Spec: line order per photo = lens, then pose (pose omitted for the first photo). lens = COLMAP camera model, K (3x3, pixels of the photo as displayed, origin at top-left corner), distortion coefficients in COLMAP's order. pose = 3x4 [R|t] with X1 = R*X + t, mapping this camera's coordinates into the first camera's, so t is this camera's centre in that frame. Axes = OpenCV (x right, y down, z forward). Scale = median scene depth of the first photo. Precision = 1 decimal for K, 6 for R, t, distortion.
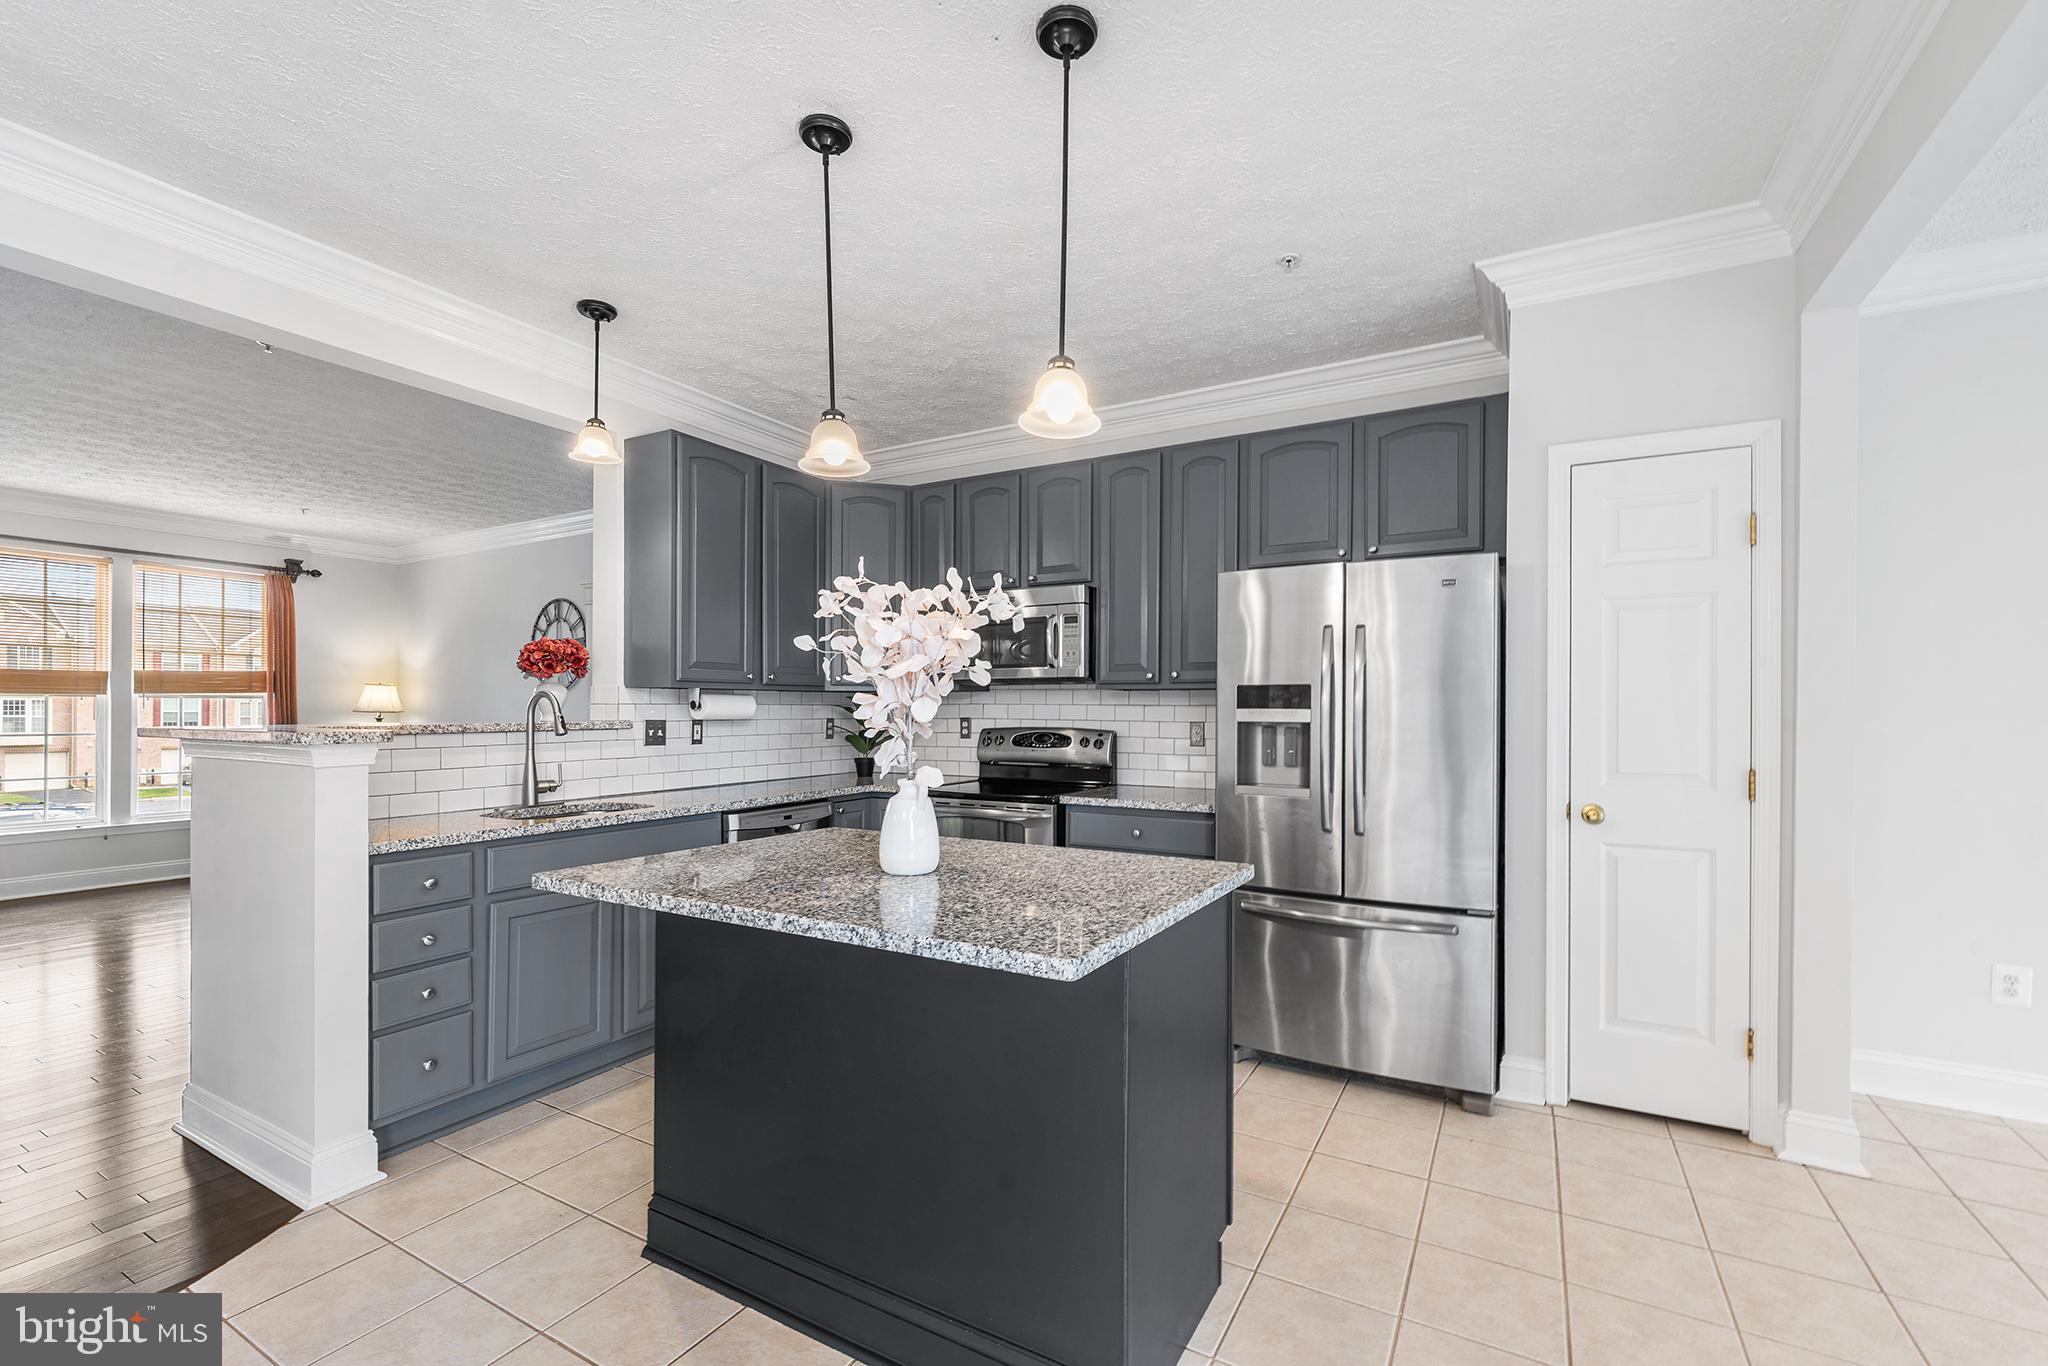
lens RADIAL K [[848.5, 0, 1042.1], [0, 848.5, 715.9], [0, 0, 1]] dist [0.000169, 0.000124]
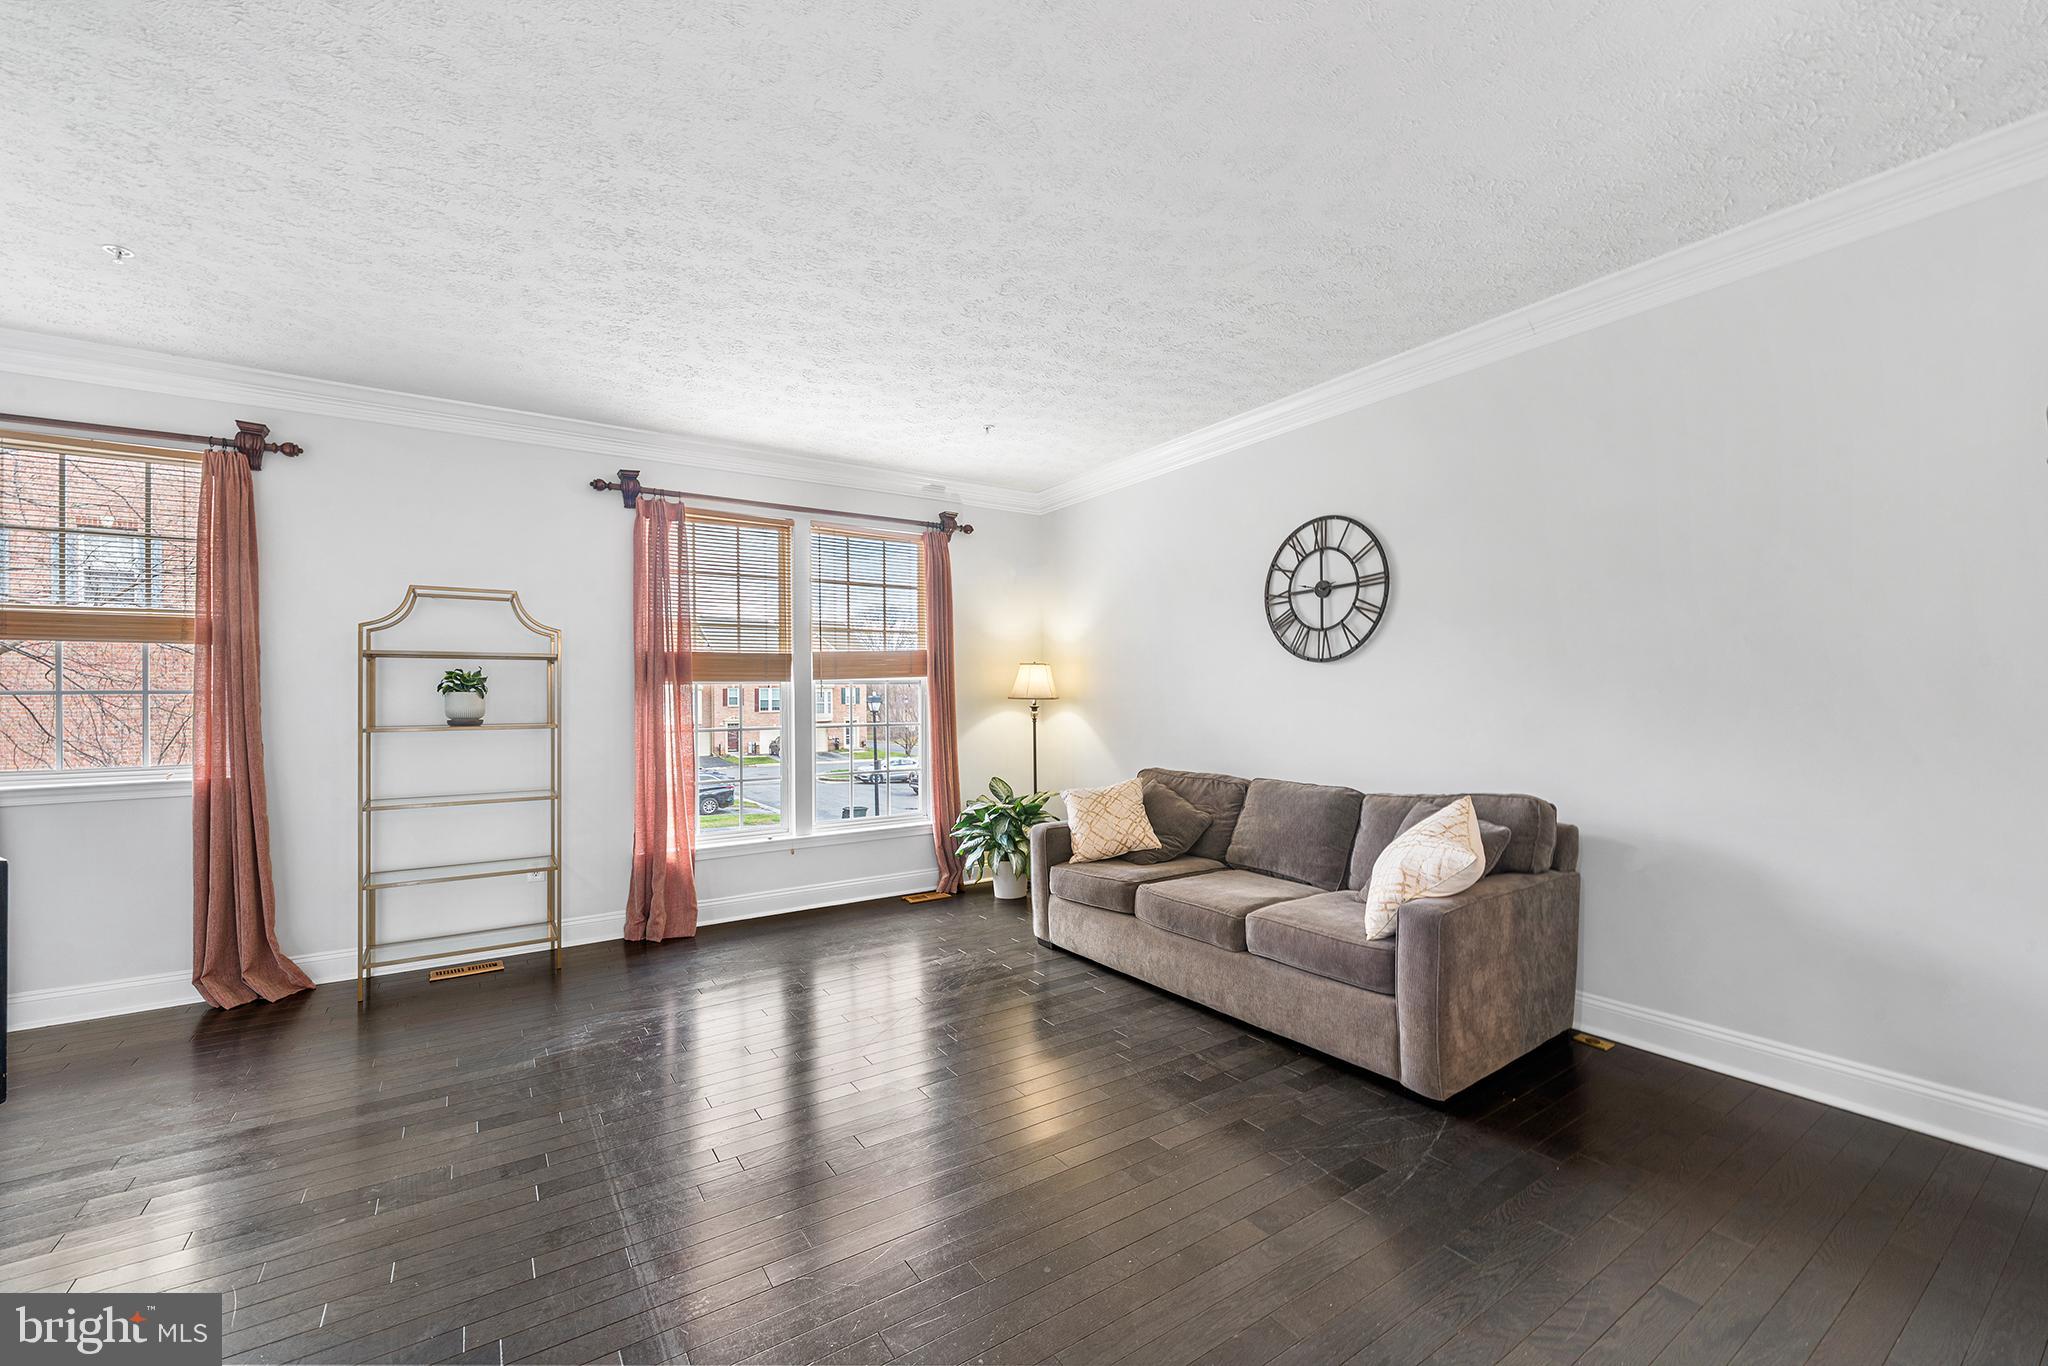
lens RADIAL K [[848.5, 0, 1027.6], [0, 848.5, 691.8], [0, 0, 1]] dist [0.000169, 0.000124]
pose [[0.880505, -0.012978, -0.473859, -0.452260], [0.009948, 0.999911, -0.008899, -0.004984], [0.473932, 0.003121, 0.880556, 0.335393]]
